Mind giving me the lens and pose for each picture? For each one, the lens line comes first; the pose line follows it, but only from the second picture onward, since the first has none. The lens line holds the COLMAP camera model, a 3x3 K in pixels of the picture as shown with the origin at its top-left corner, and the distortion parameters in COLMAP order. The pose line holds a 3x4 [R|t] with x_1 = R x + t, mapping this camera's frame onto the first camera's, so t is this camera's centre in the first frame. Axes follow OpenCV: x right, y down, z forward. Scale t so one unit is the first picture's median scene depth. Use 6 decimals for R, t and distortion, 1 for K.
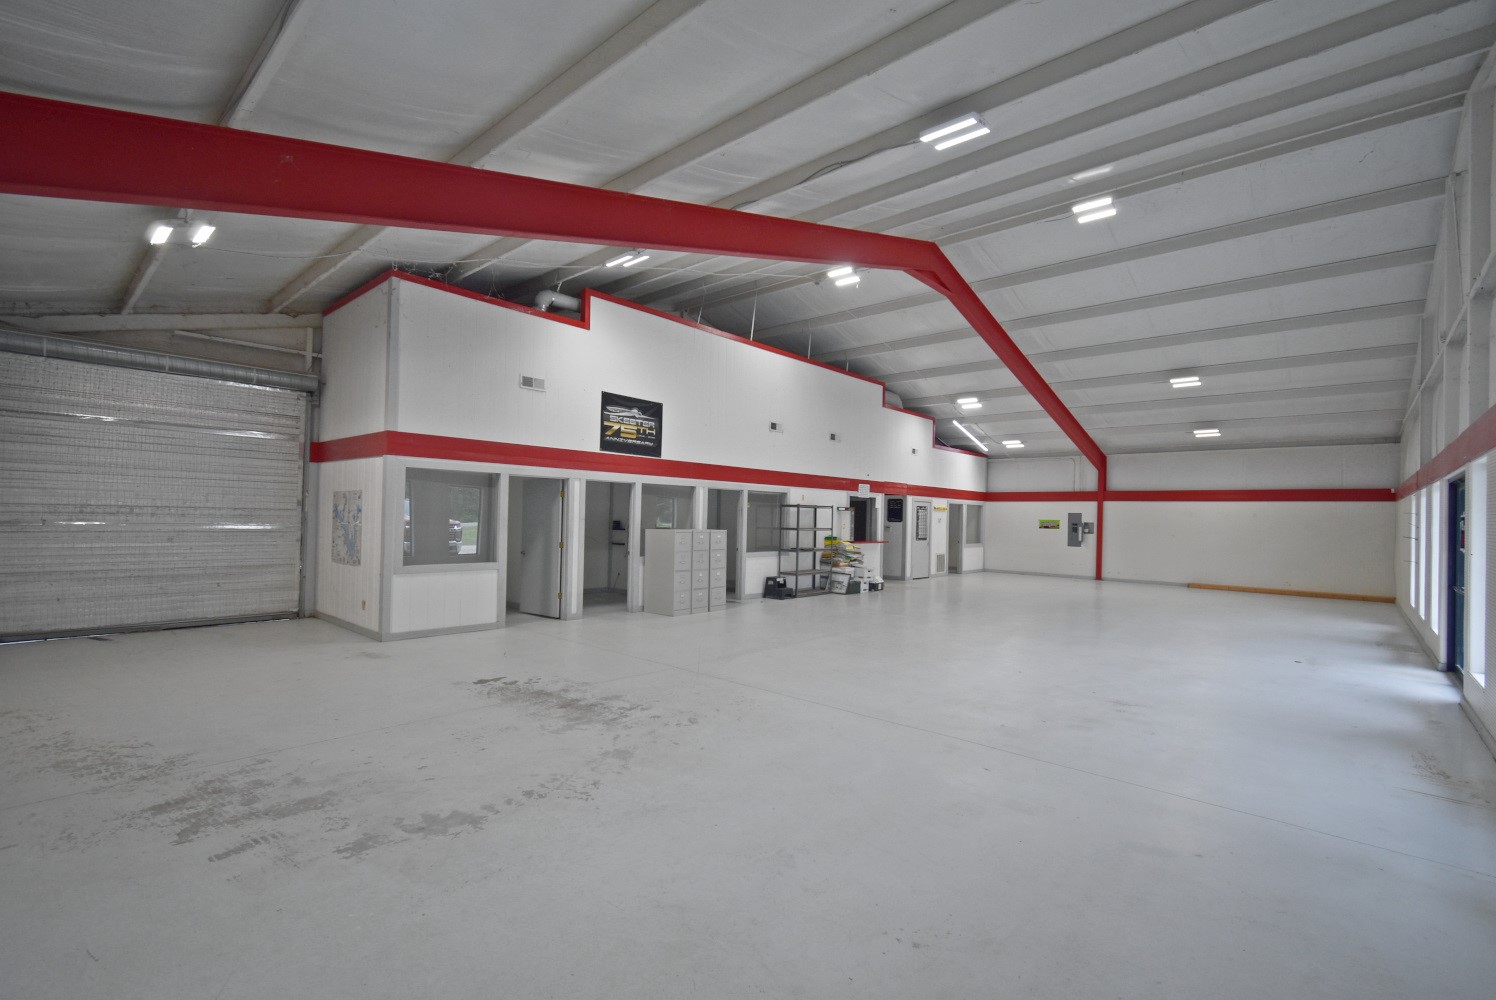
lens RADIAL K [[662.8, 0, 753.1], [0, 662.8, 510.1], [0, 0, 1]] dist [0.004031, 0.000667]
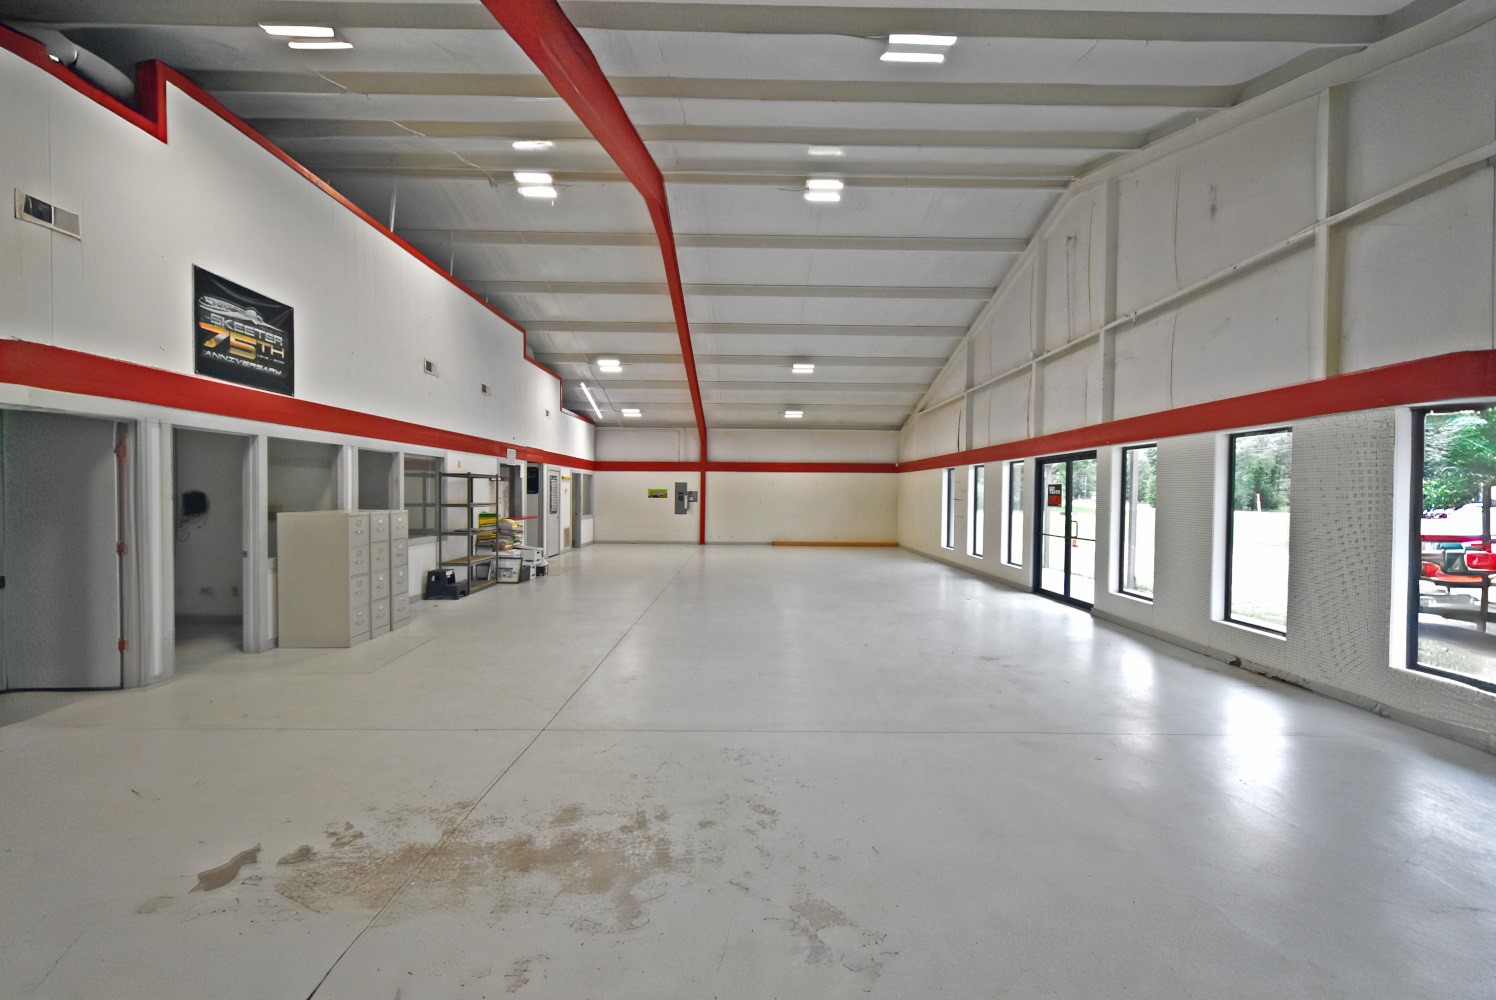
lens RADIAL K [[662.8, 0, 753.1], [0, 662.8, 510.1], [0, 0, 1]] dist [0.004031, 0.000667]
pose [[0.740644, -0.032456, 0.671114, -0.199193], [0.001338, 0.998902, 0.046831, -0.001264], [-0.671897, -0.033786, 0.739874, 0.206775]]
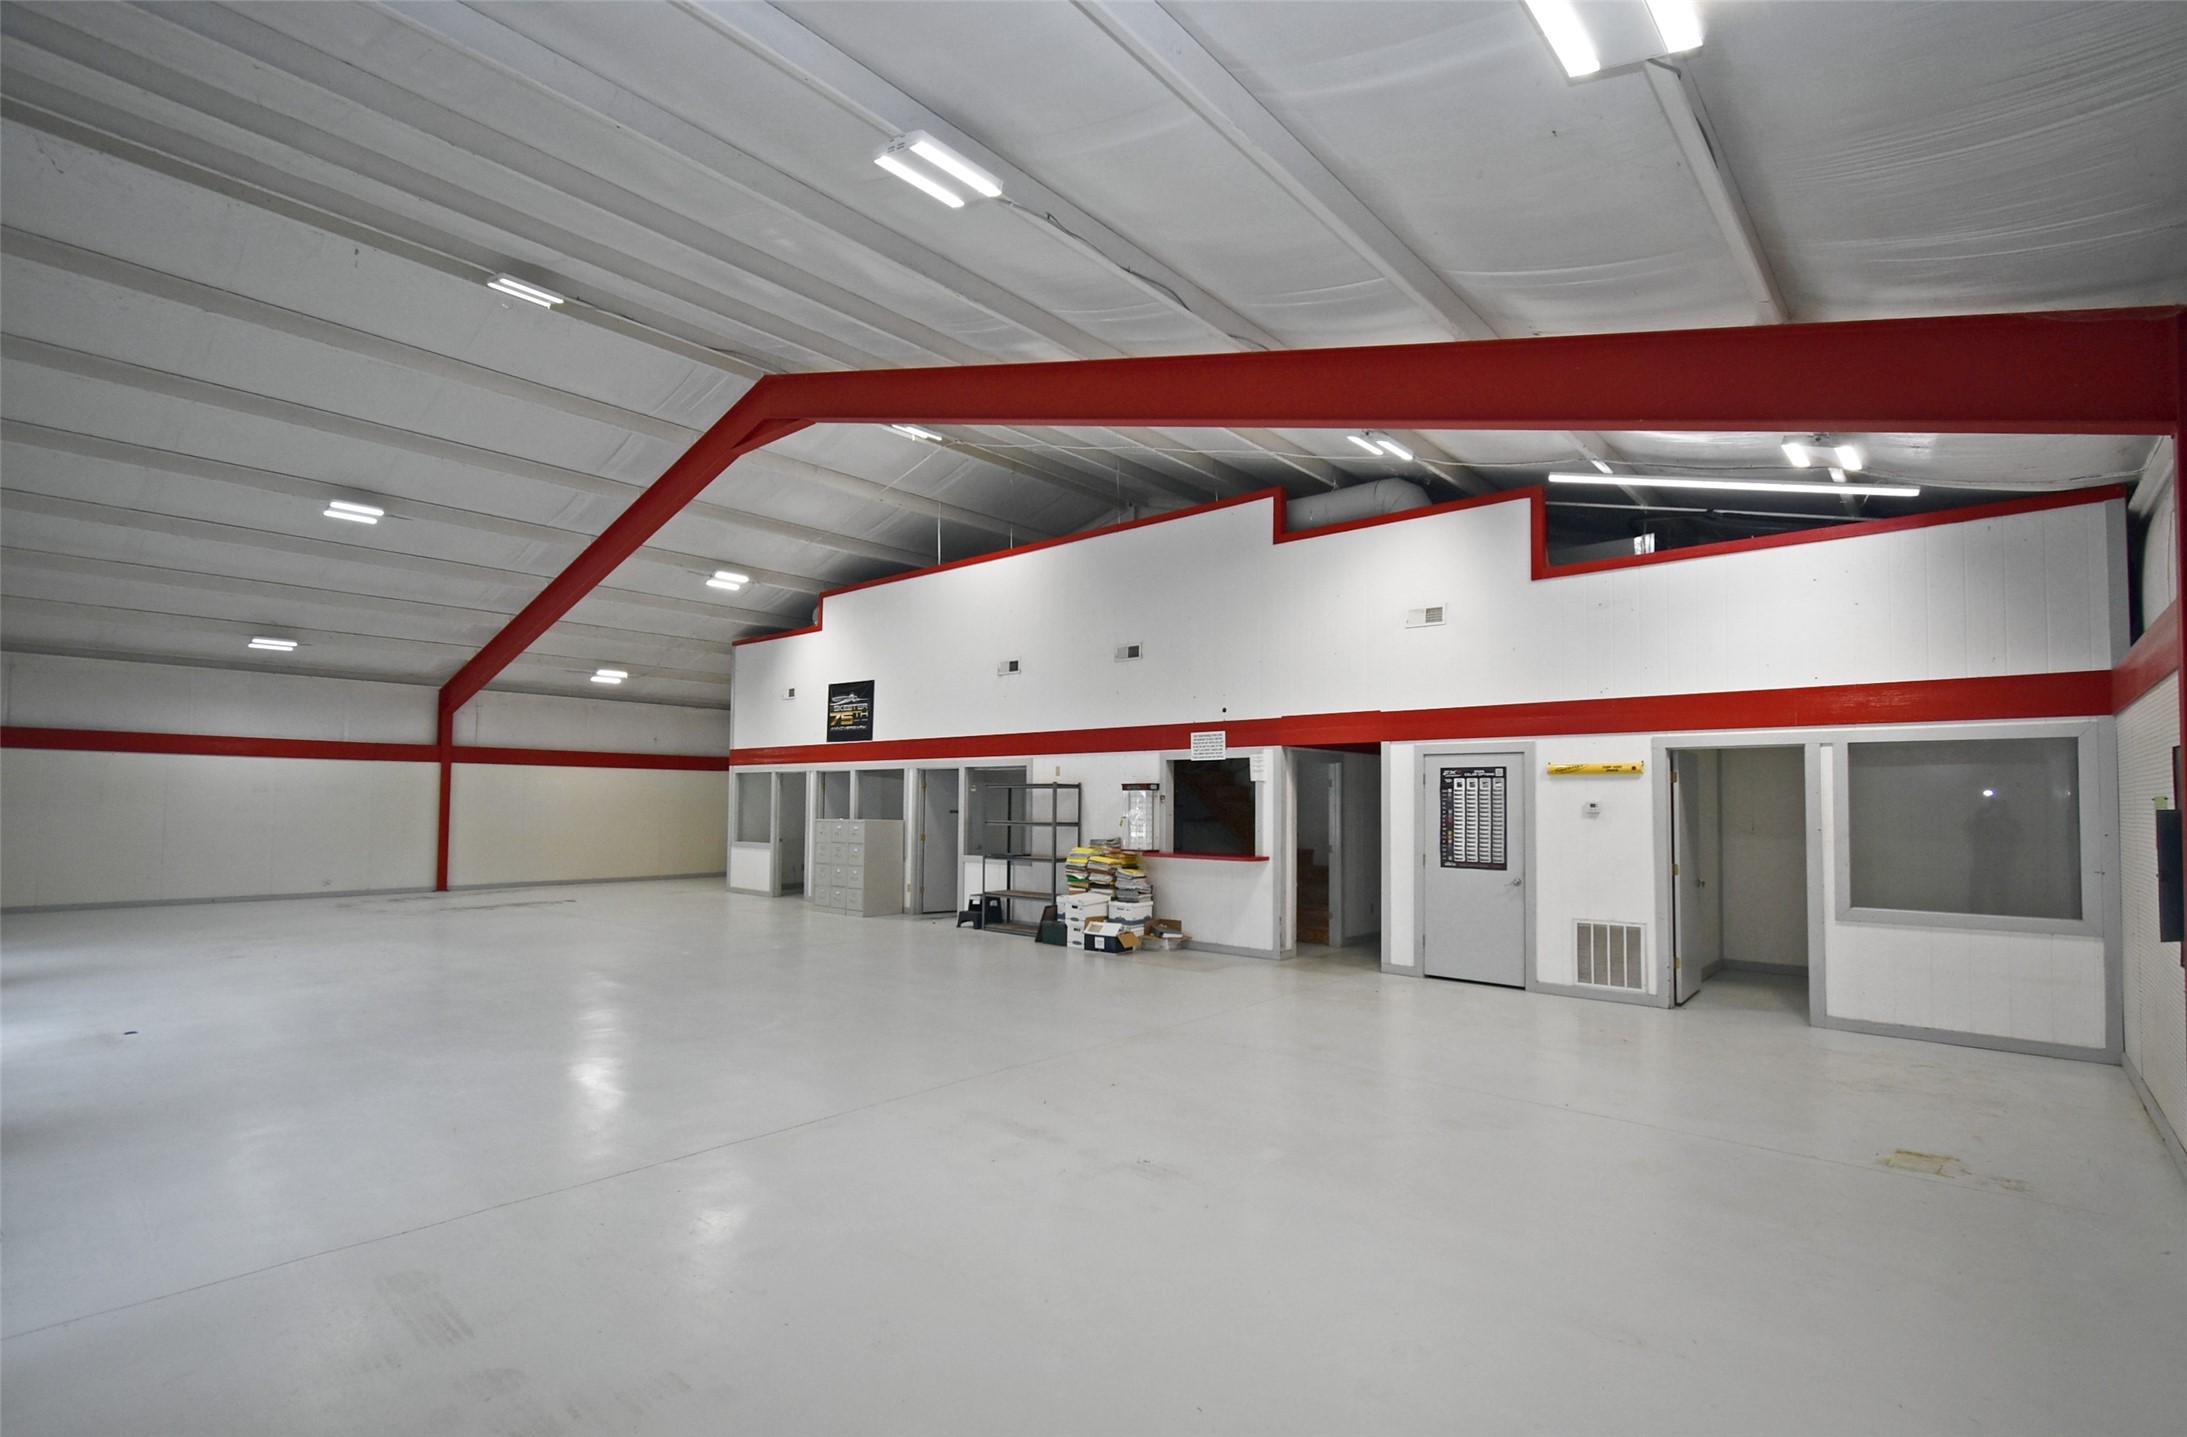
lens RADIAL K [[999.5, 0, 1133.8], [0, 999.5, 774.5], [0, 0, 1]] dist [-0.001677, -0.000098]
pose [[0.027317, -0.053121, -0.998214, 1.013453], [-0.000259, 0.998587, -0.053148, 0.032816], [0.999627, 0.001711, 0.027264, 1.090100]]
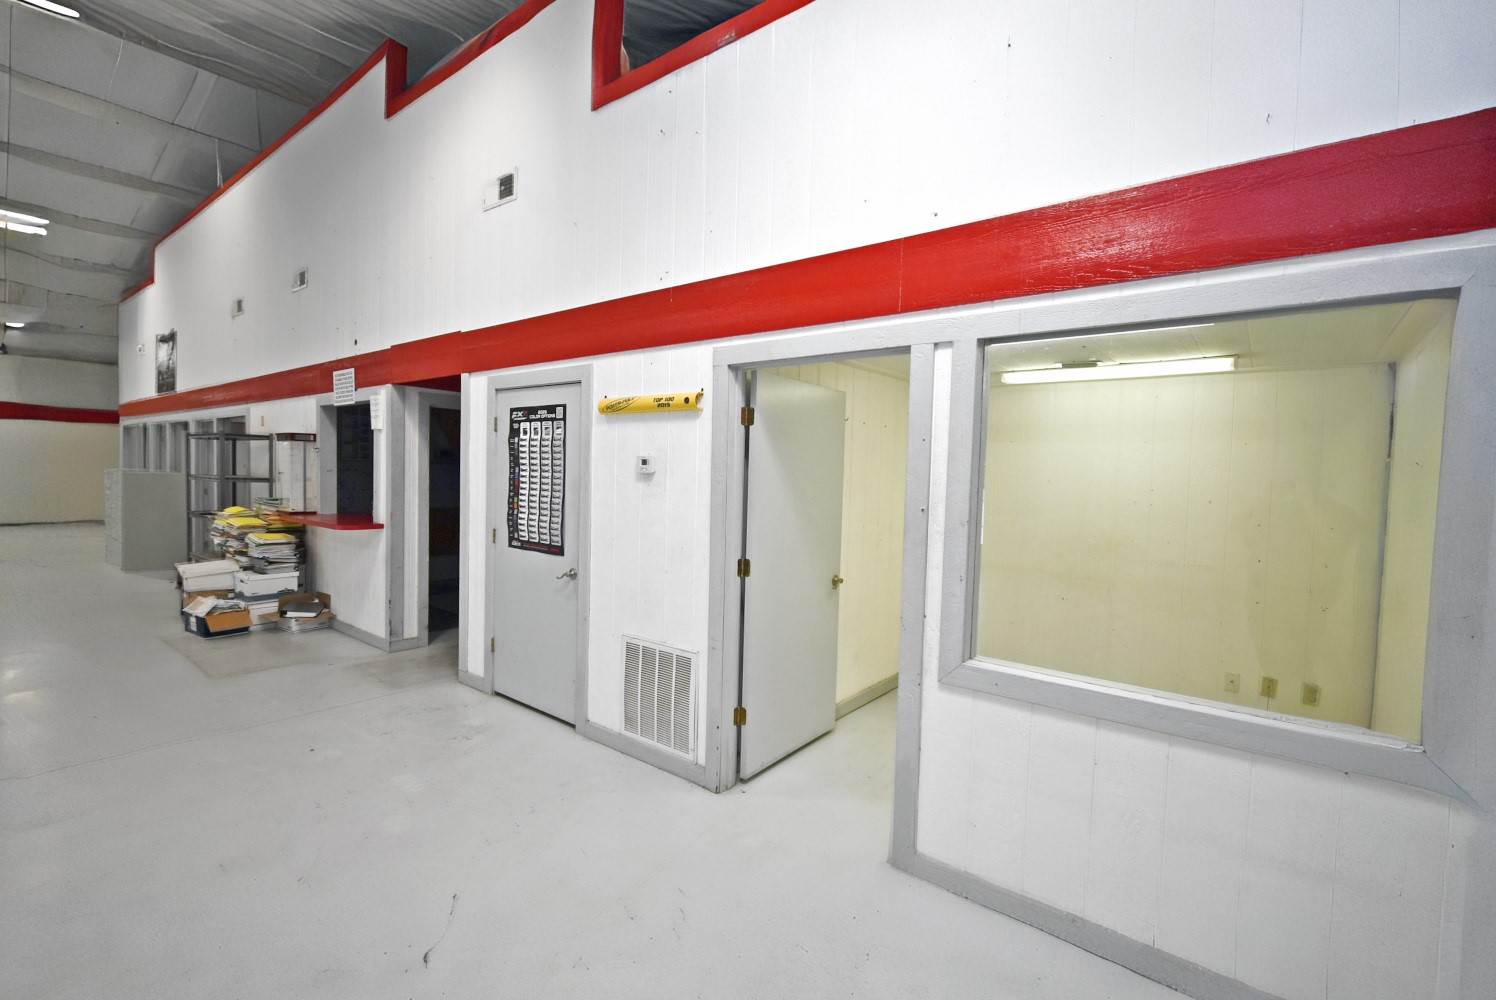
lens RADIAL K [[662.8, 0, 753.1], [0, 662.8, 510.1], [0, 0, 1]] dist [0.004031, 0.000667]
pose [[0.057661, 0.029335, -0.997905, 0.660563], [-0.022984, 0.999342, 0.028049, 0.029677], [0.998072, 0.021319, 0.058298, 1.423964]]
